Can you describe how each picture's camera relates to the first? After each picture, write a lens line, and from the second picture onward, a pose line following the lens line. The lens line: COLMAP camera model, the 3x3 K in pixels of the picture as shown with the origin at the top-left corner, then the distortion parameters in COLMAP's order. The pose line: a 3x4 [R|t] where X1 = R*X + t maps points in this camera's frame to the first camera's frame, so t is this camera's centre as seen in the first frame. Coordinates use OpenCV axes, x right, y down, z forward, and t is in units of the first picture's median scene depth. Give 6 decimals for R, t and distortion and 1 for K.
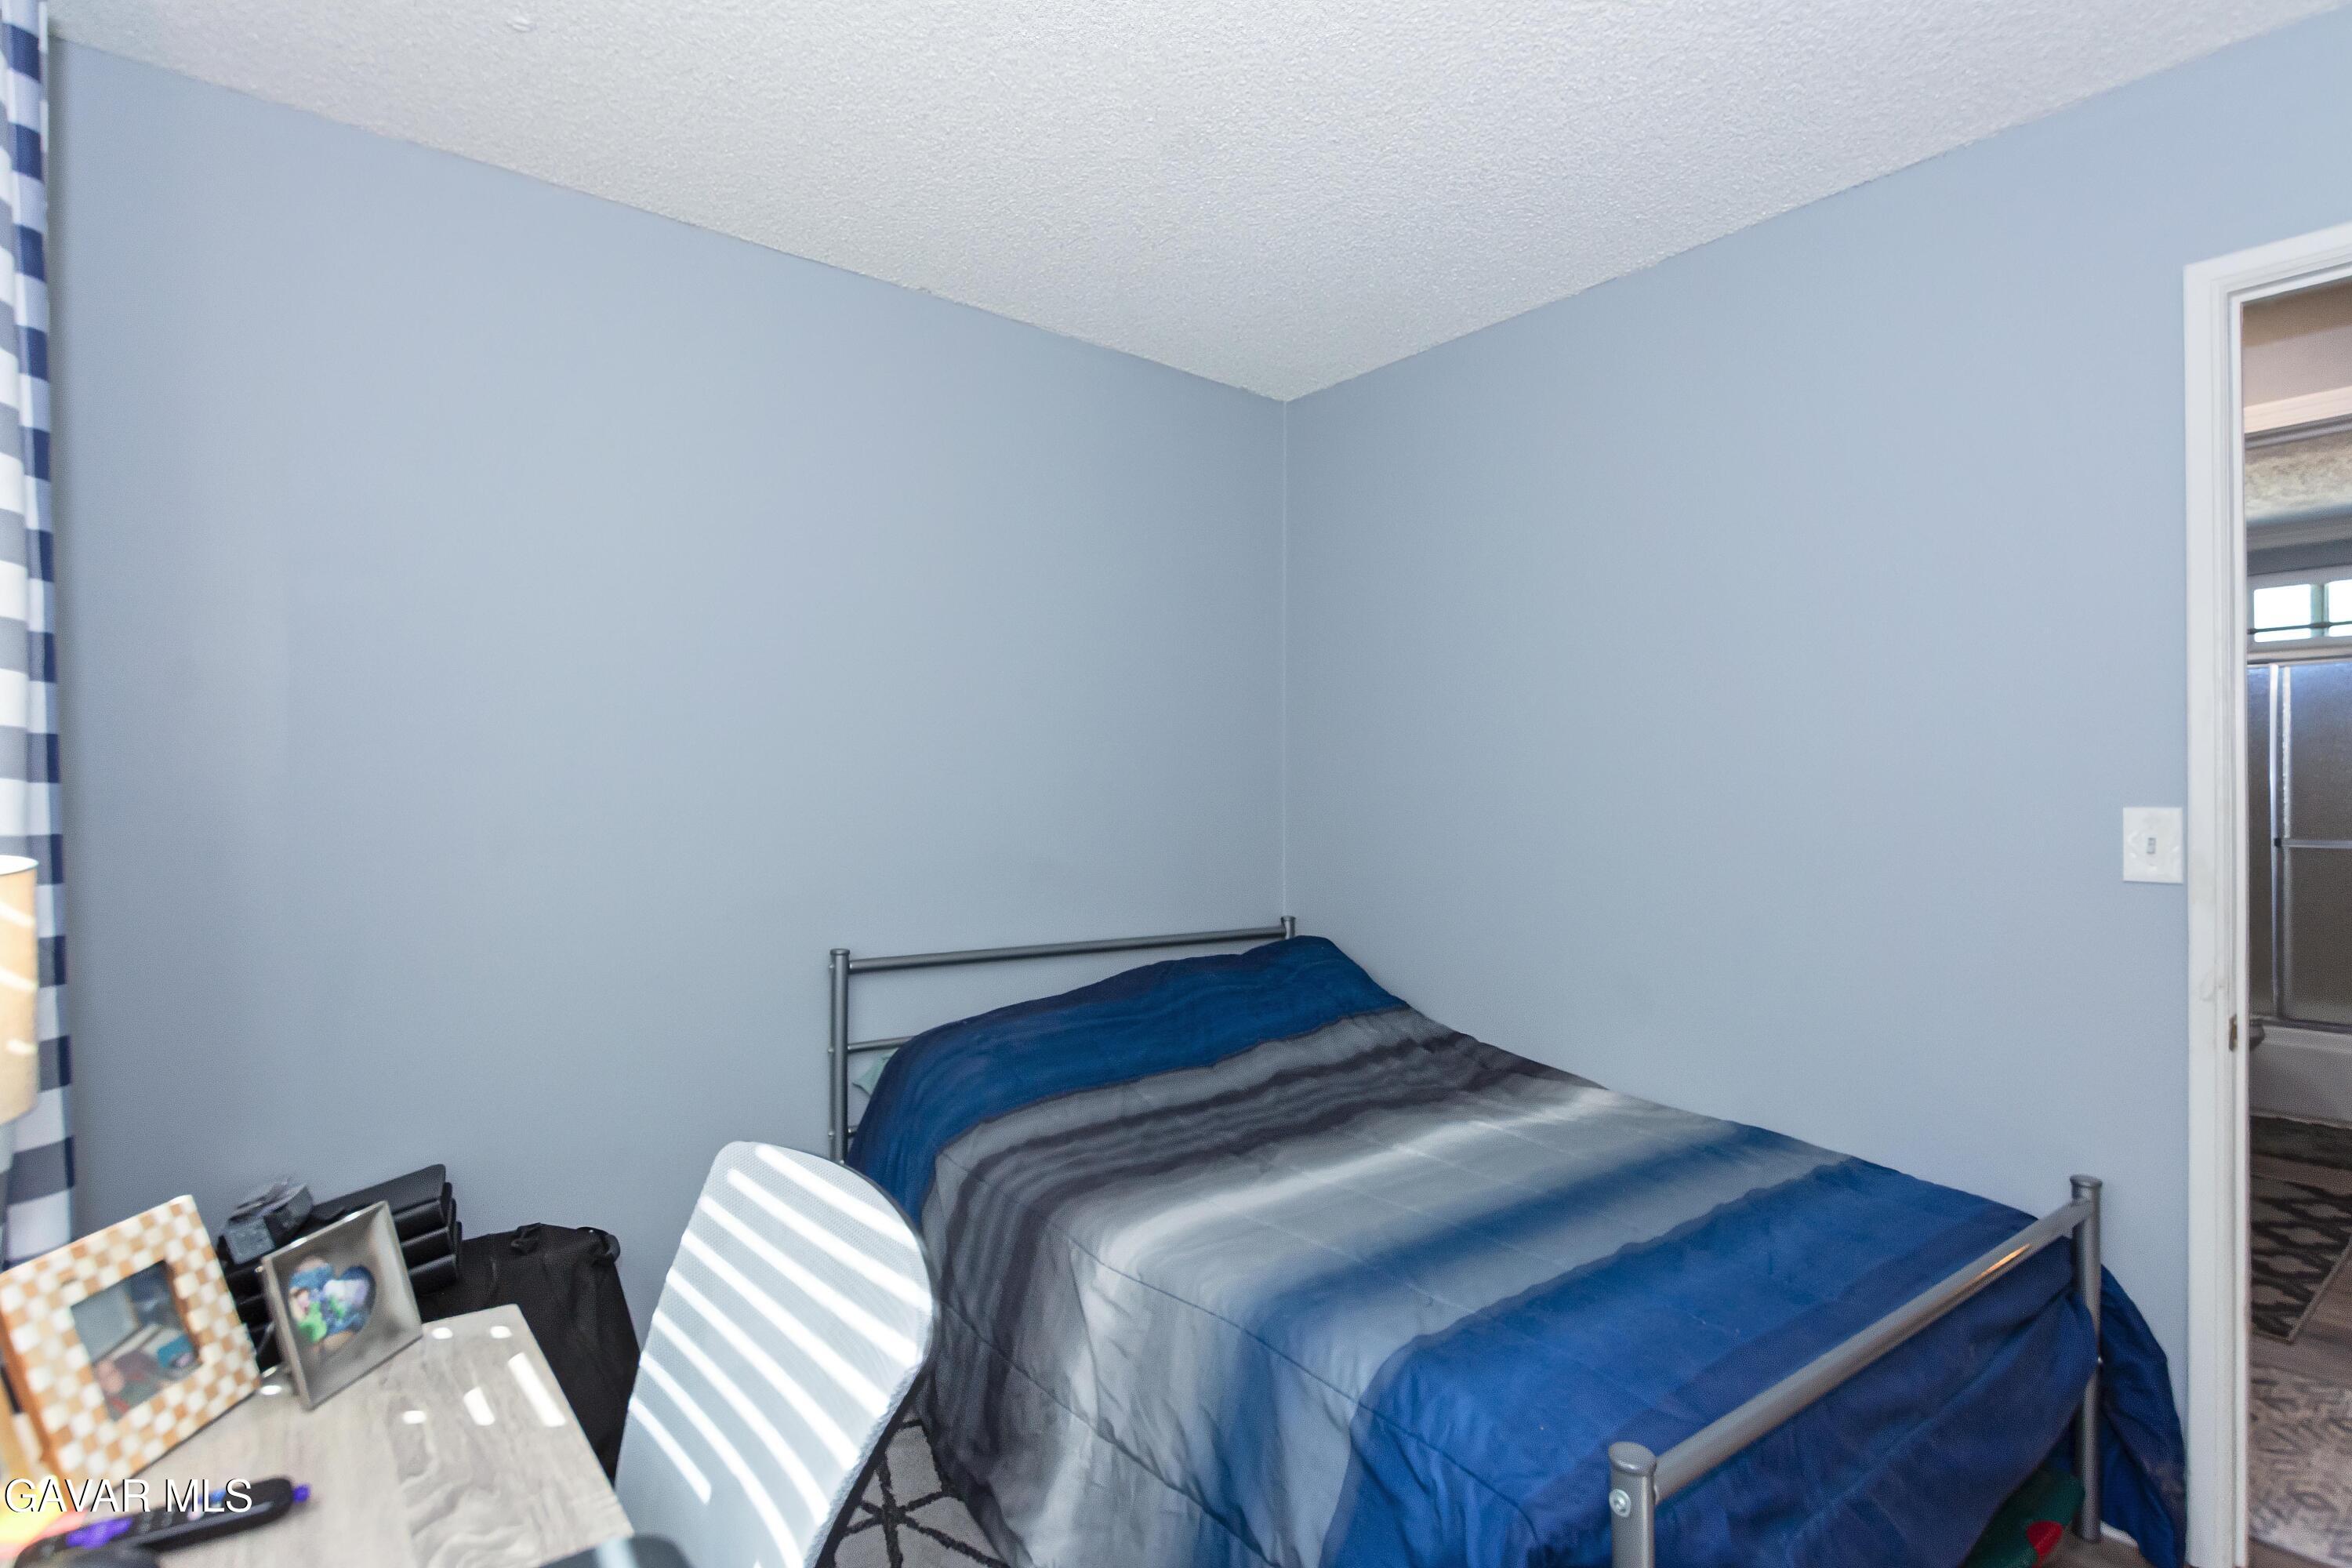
lens RADIAL K [[1199.3, 0, 1178.5], [0, 1199.3, 775.1], [0, 0, 1]] dist [-0.014406, 0.001451]
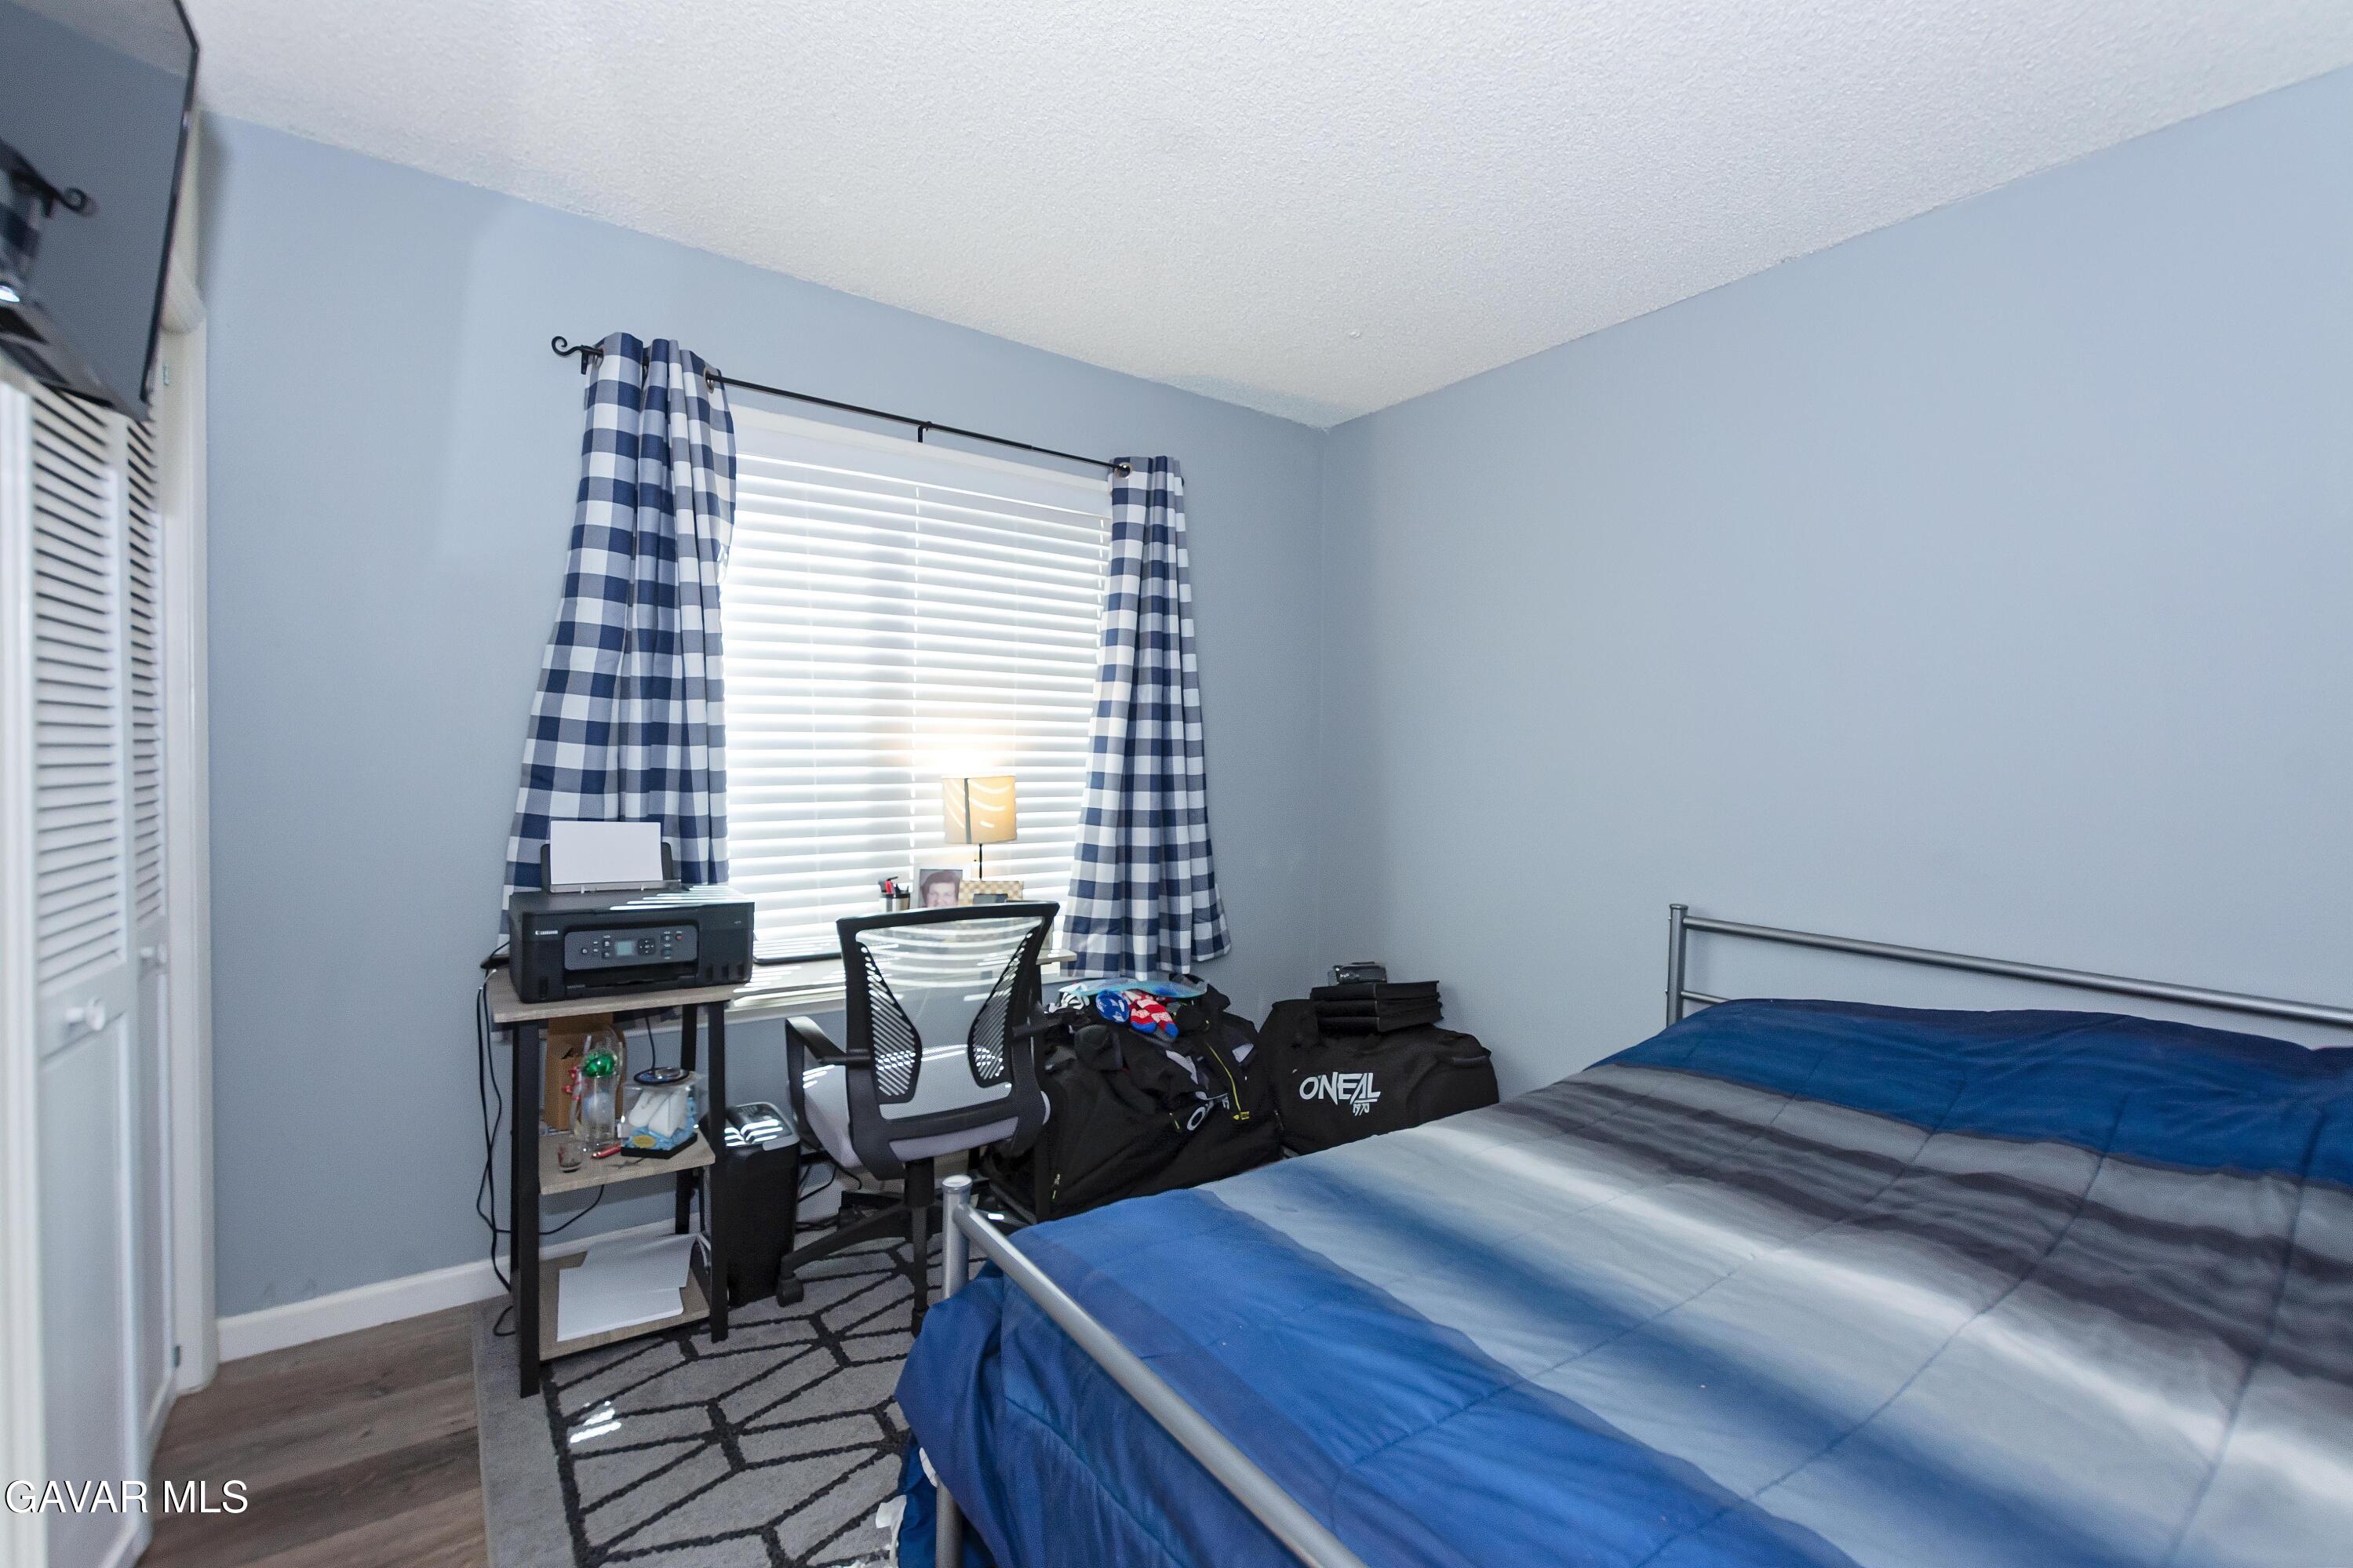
lens RADIAL K [[1042.0, 0, 1178.6], [0, 1042.0, 781.0], [0, 0, 1]] dist [0.005107, -0.002328]
pose [[-0.047047, 0.019599, -0.998700, 0.848670], [0.005214, 0.999799, 0.019375, 0.007799], [0.998879, -0.004295, -0.047140, 0.670652]]
